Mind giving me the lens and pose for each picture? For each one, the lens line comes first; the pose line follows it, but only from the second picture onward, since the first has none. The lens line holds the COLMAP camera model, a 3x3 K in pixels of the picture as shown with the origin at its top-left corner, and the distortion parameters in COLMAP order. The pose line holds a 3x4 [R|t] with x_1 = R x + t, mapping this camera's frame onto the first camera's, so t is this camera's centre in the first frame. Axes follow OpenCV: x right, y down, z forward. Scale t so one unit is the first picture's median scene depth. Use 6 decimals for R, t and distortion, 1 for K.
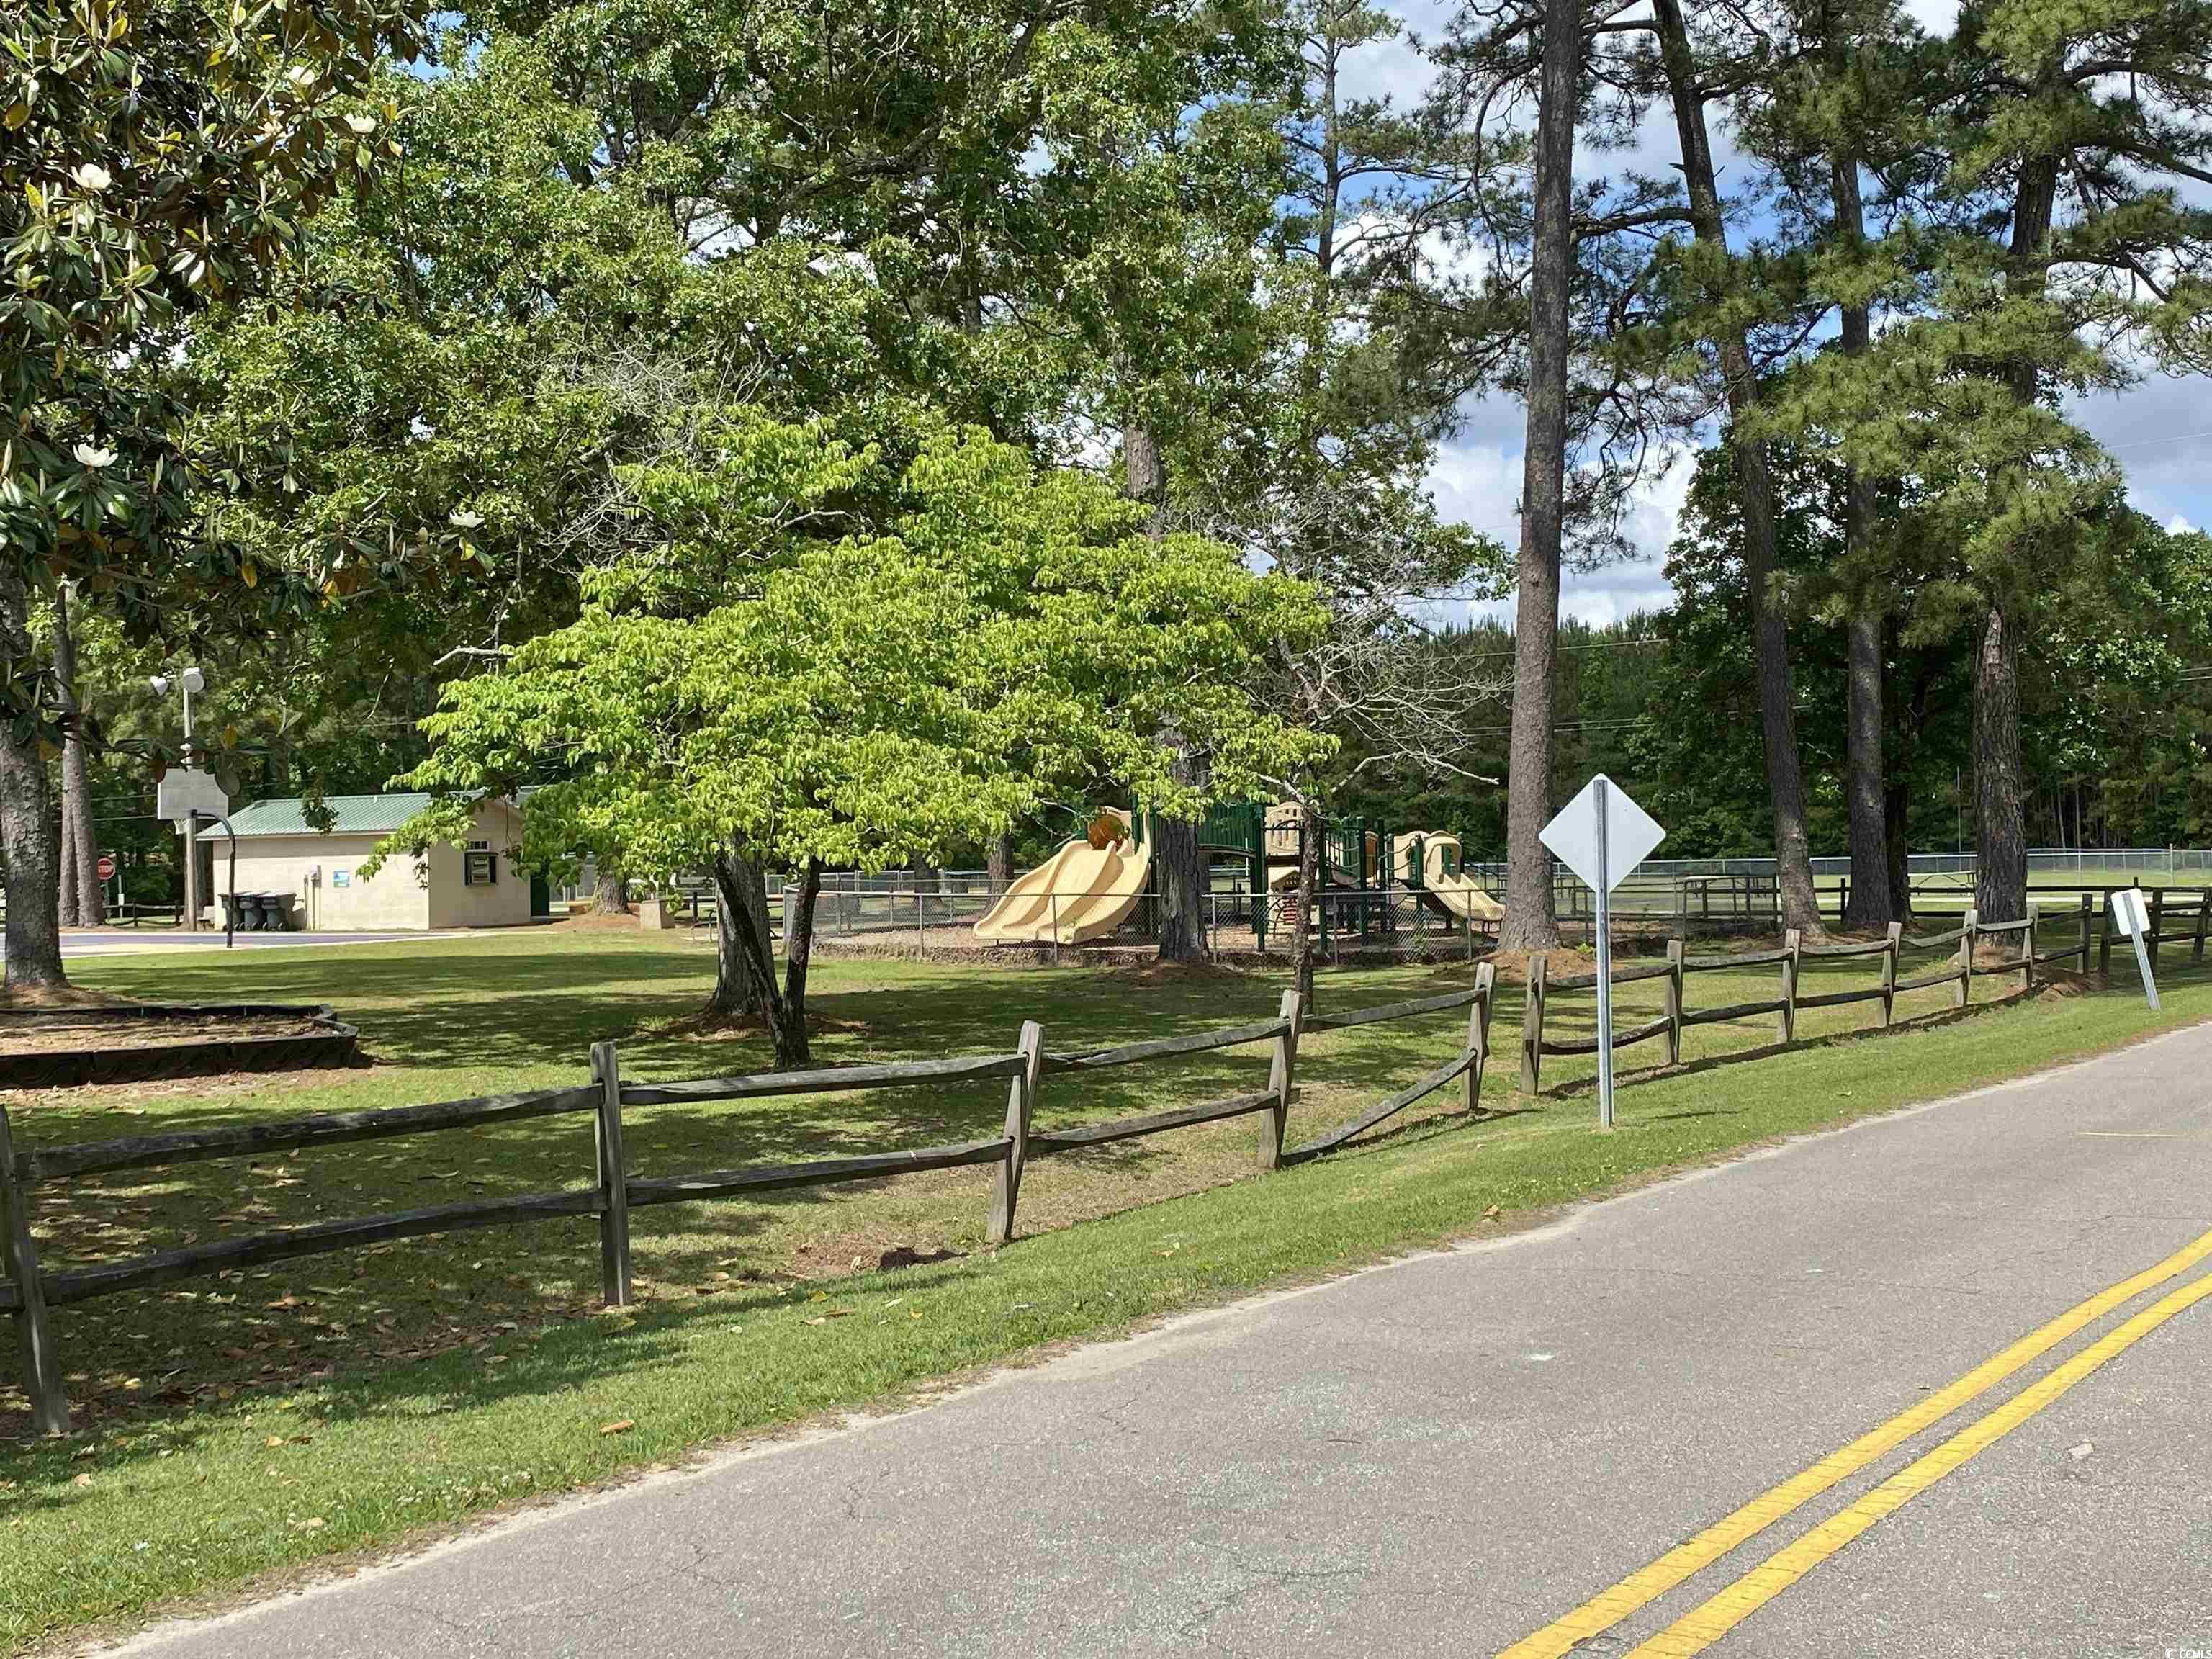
lens RADIAL K [[2598.4, 0, 1106.0], [0, 2598.4, 829.5], [0, 0, 1]] dist [0.166731, -0.008107]
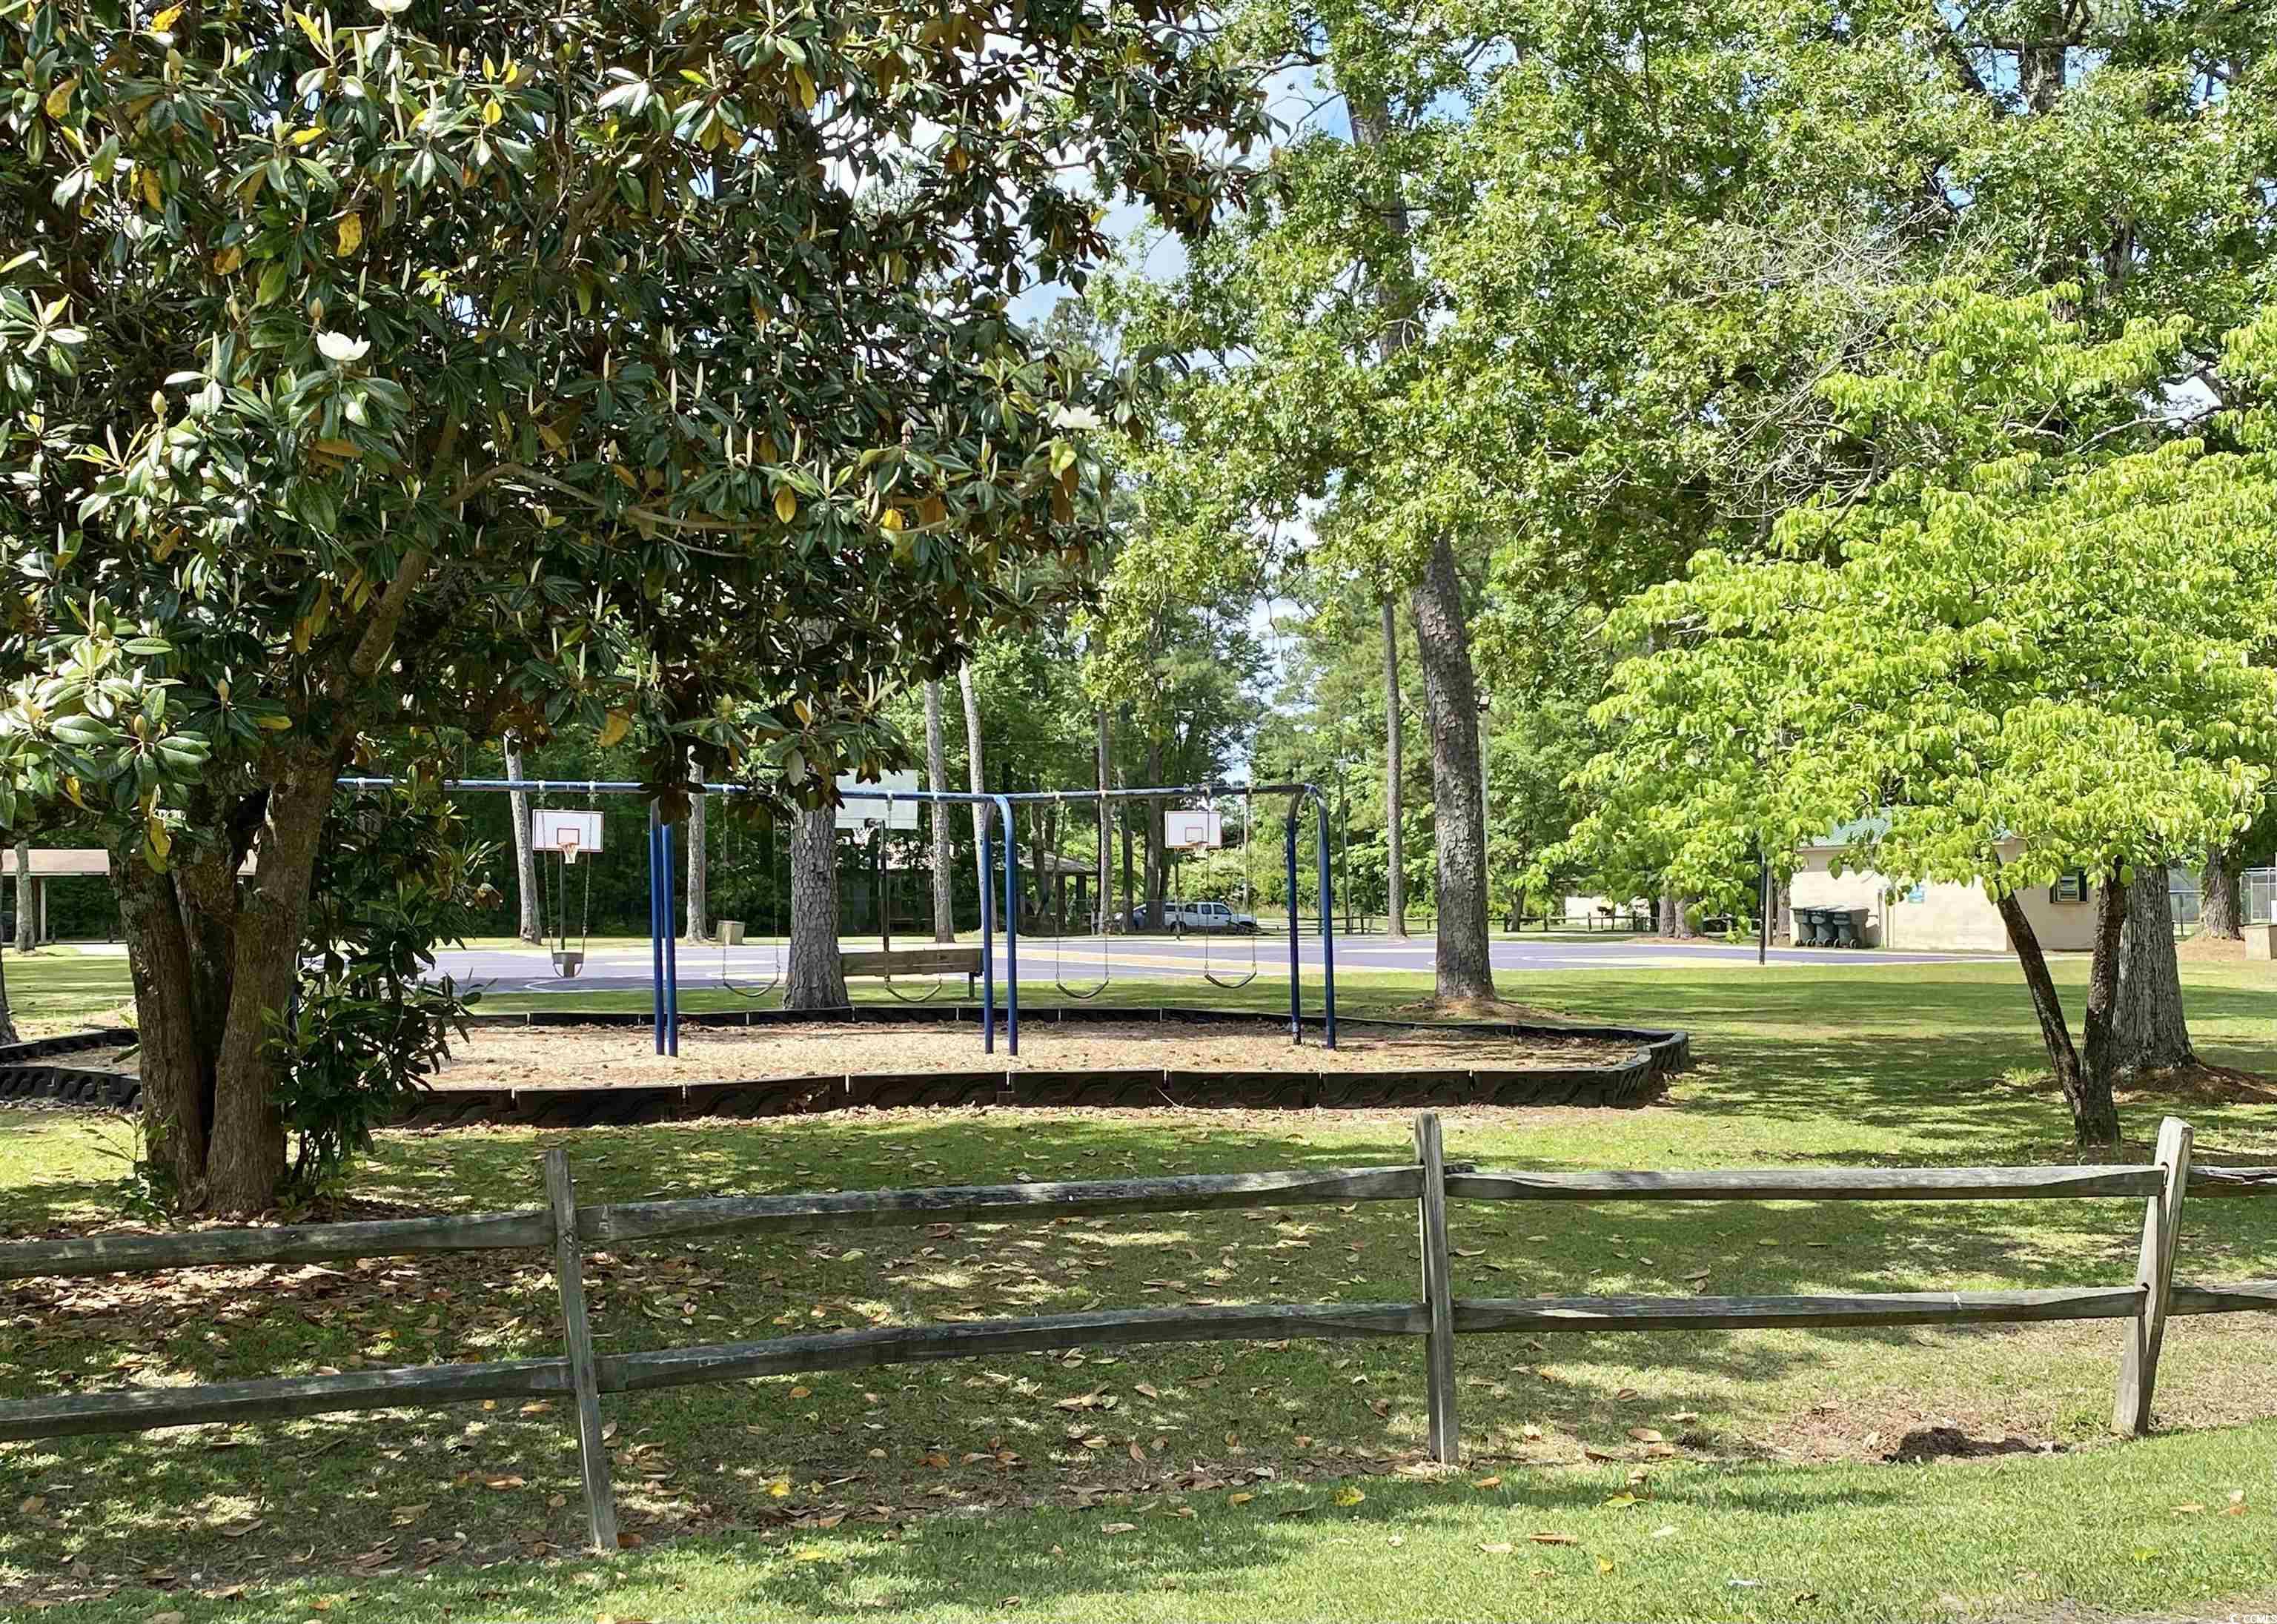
lens RADIAL K [[2713.9, 0, 1138.7], [0, 2713.9, 885.6], [0, 0, 1]] dist [0.191684, -0.569533]
pose [[0.825111, 0.012966, -0.564822, 0.098373], [-0.004055, 0.999847, 0.017029, 0.001410], [0.564956, -0.011760, 0.825037, 0.163766]]
